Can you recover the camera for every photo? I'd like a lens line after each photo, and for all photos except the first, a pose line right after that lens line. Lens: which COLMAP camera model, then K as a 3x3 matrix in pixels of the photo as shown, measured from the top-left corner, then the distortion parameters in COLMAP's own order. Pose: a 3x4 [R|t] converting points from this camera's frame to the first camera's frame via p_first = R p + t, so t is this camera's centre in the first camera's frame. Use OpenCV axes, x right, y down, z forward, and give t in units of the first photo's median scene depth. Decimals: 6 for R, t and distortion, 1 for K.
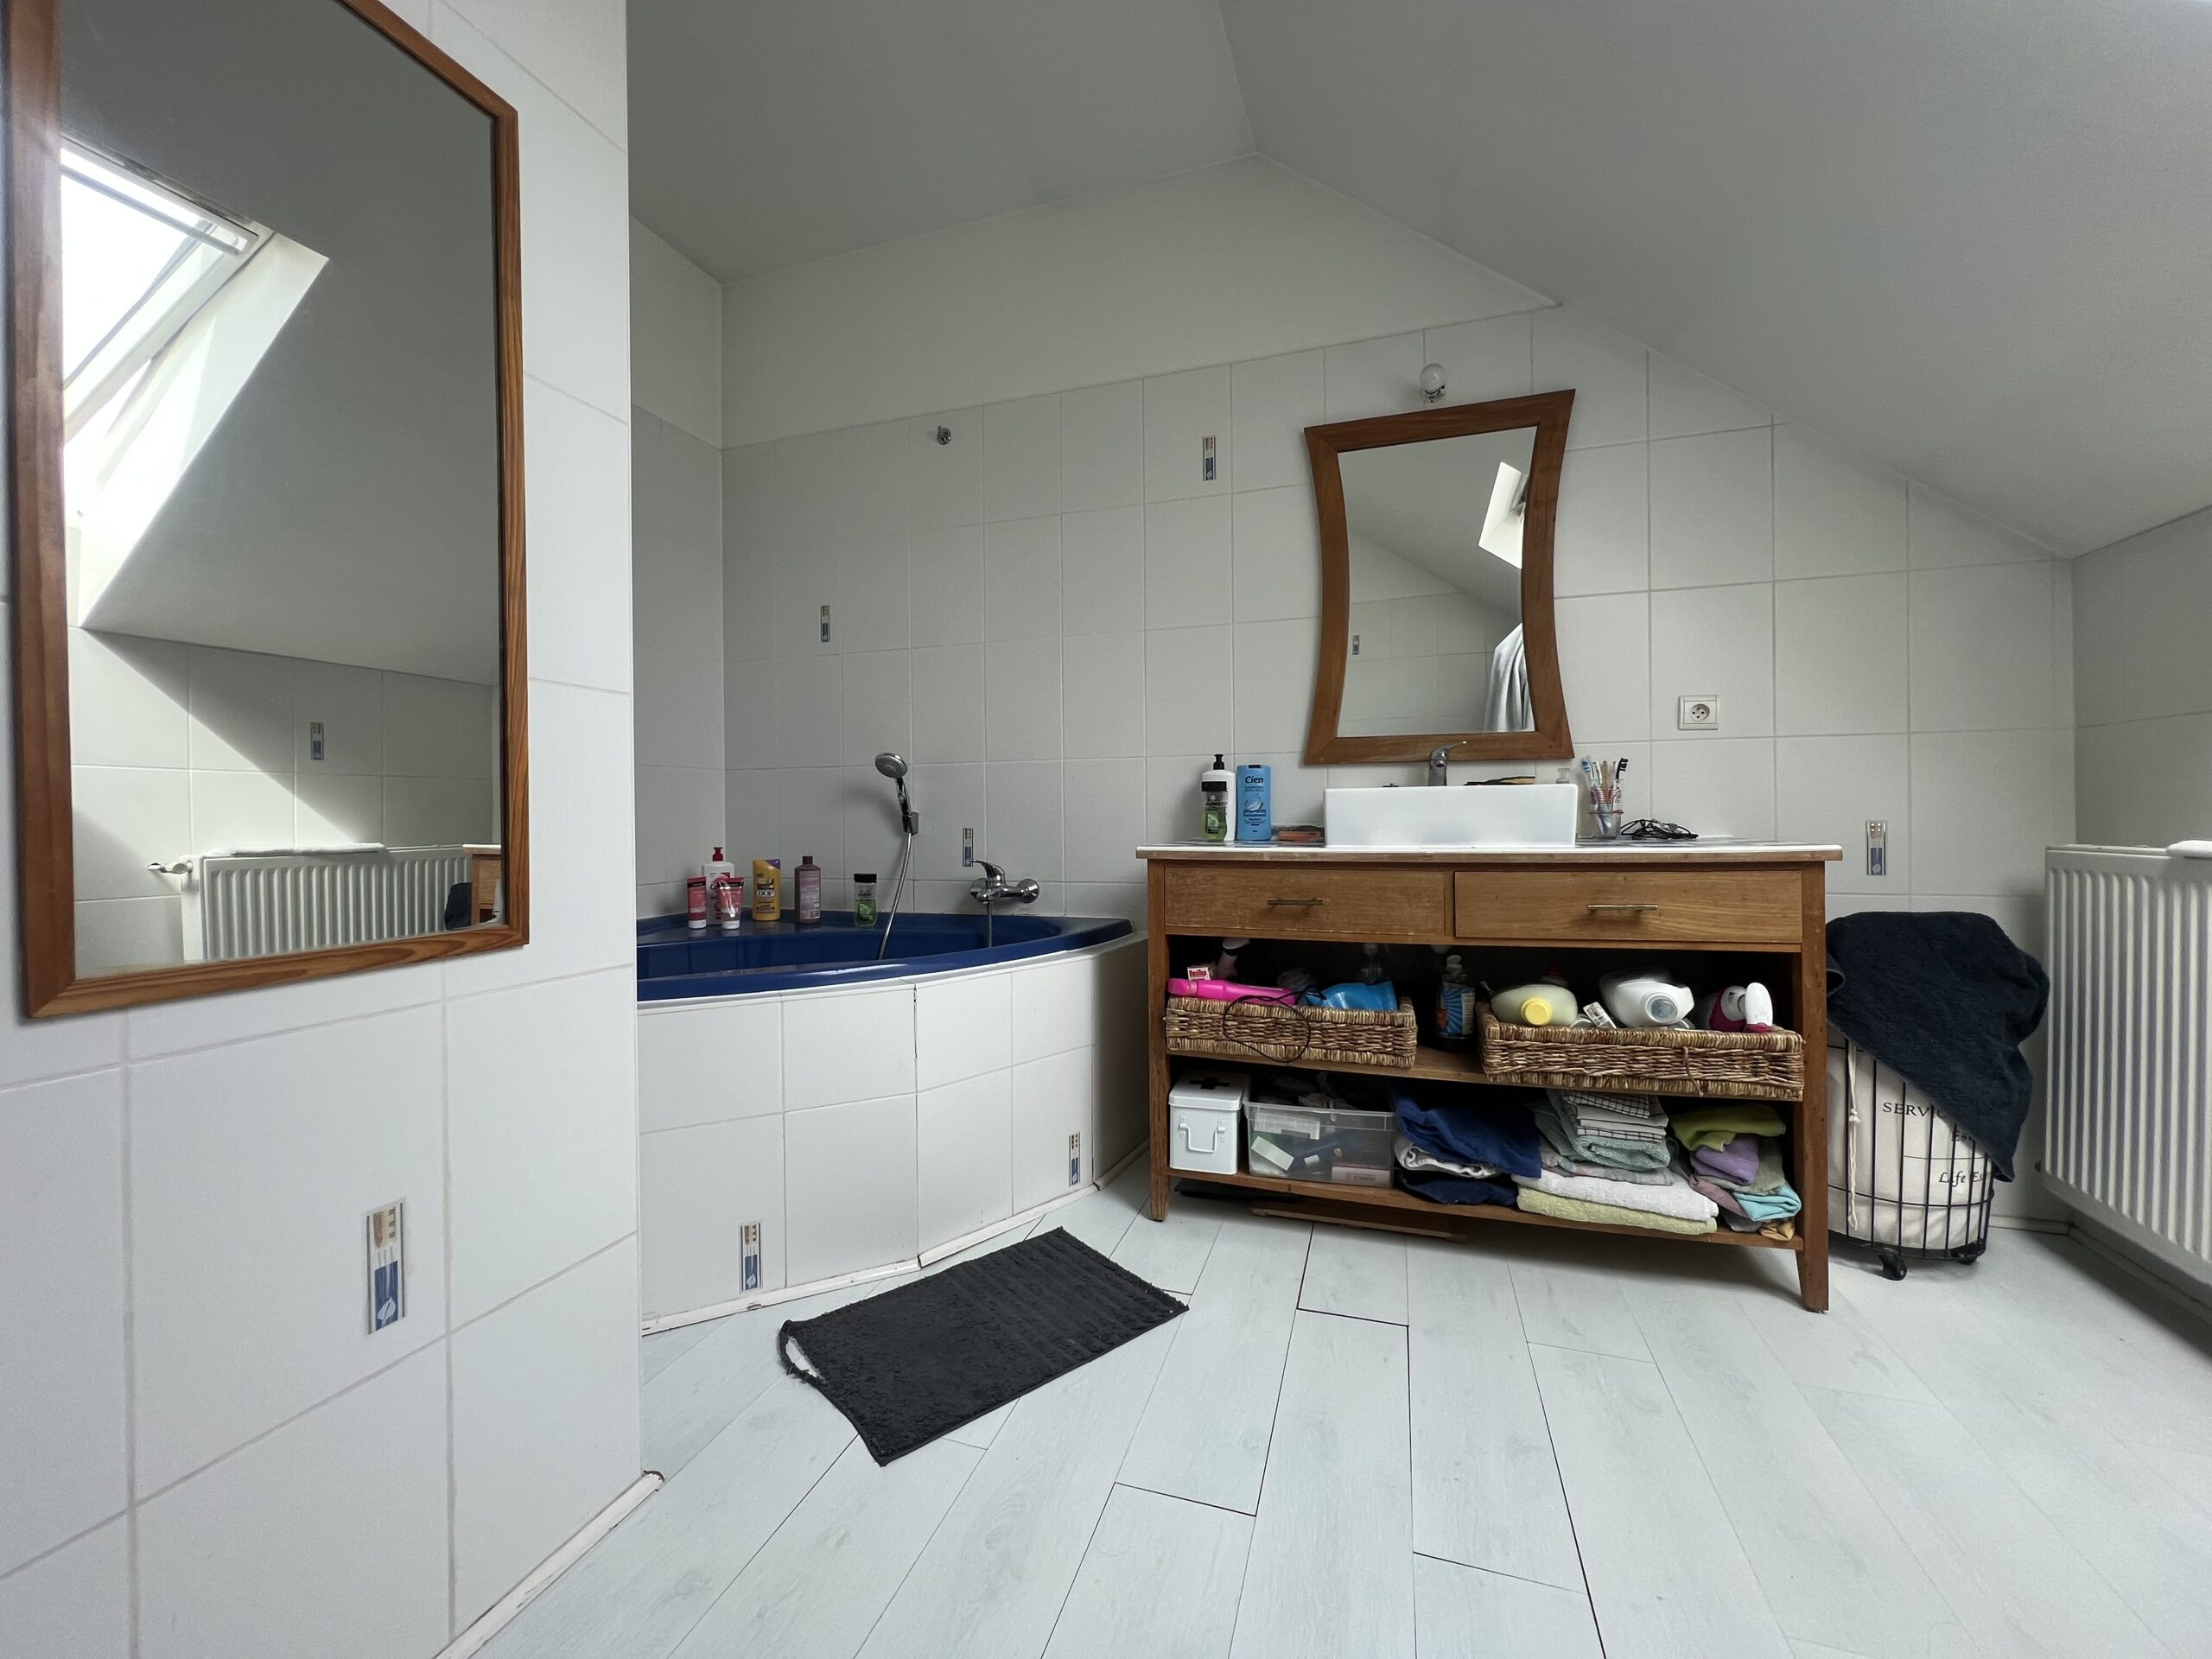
lens RADIAL K [[884.0, 0, 1106.5], [0, 884.0, 828.6], [0, 0, 1]] dist [-0.003609, 0.000847]
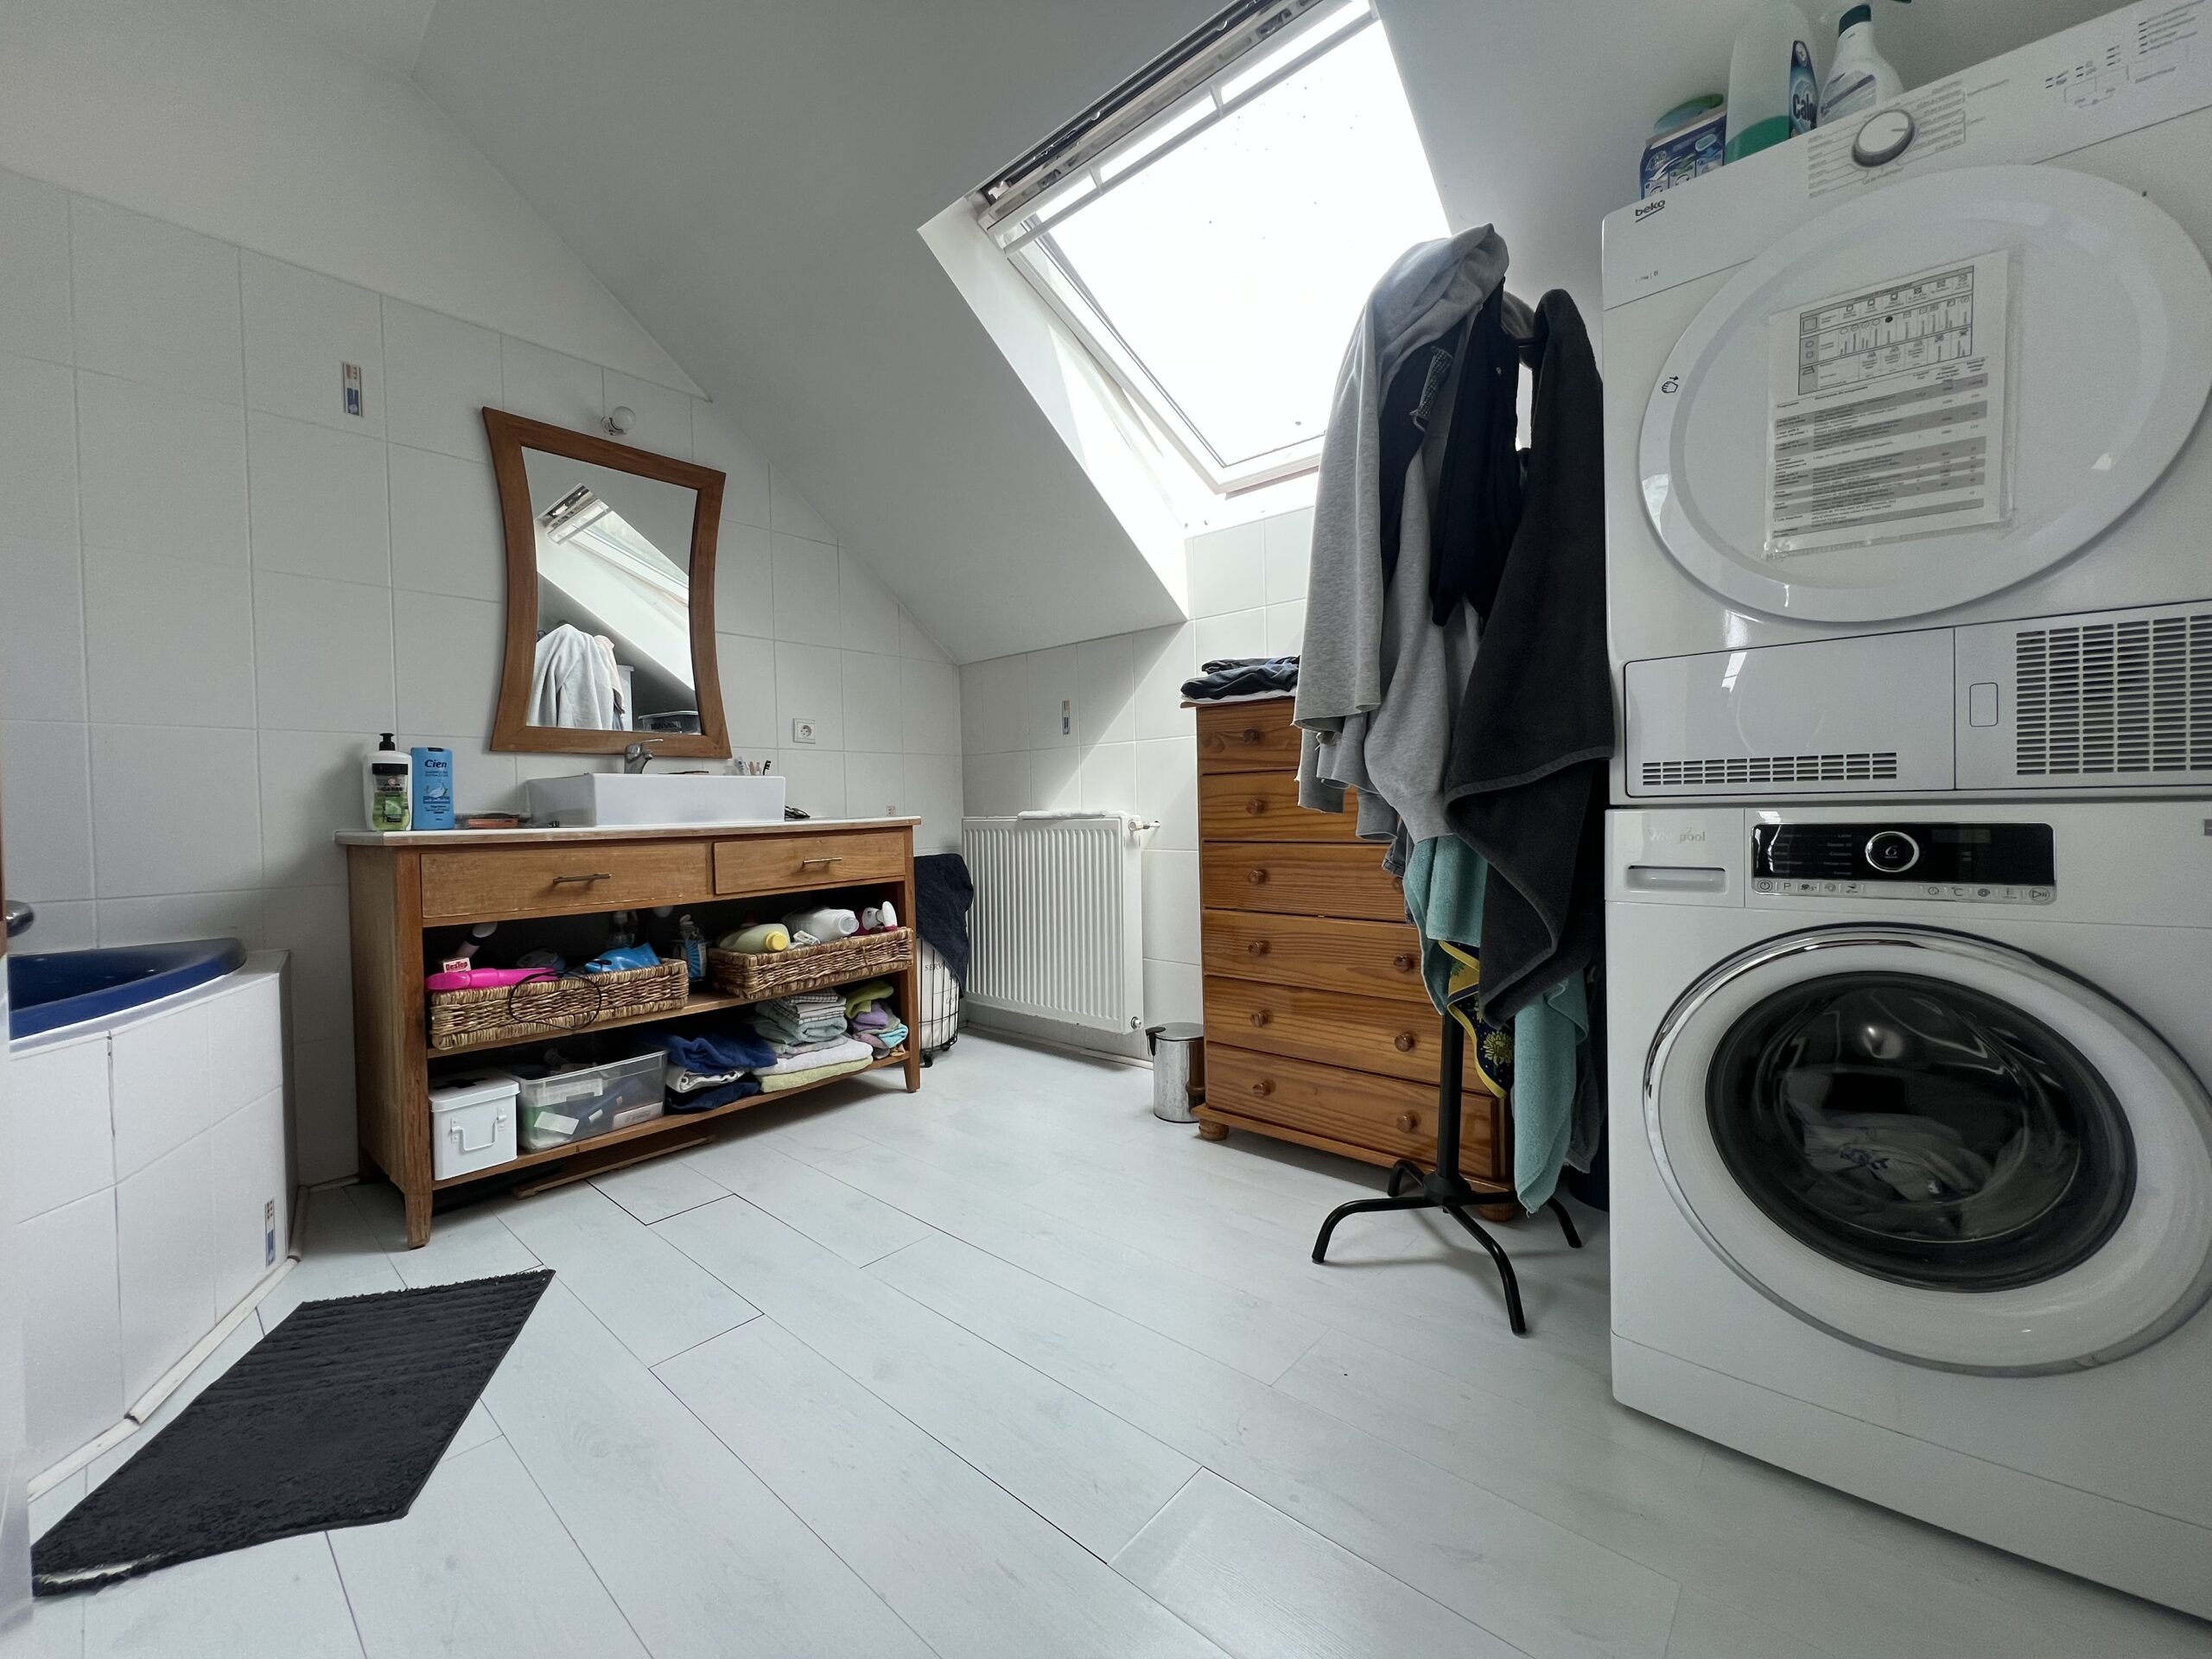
lens RADIAL K [[884.0, 0, 1105.1], [0, 884.0, 827.7], [0, 0, 1]] dist [-0.003609, 0.000847]
pose [[0.388459, -0.021608, 0.921212, -0.534878], [0.030429, 0.999481, 0.010612, 0.030084], [-0.920963, 0.023909, 0.388915, -0.006041]]
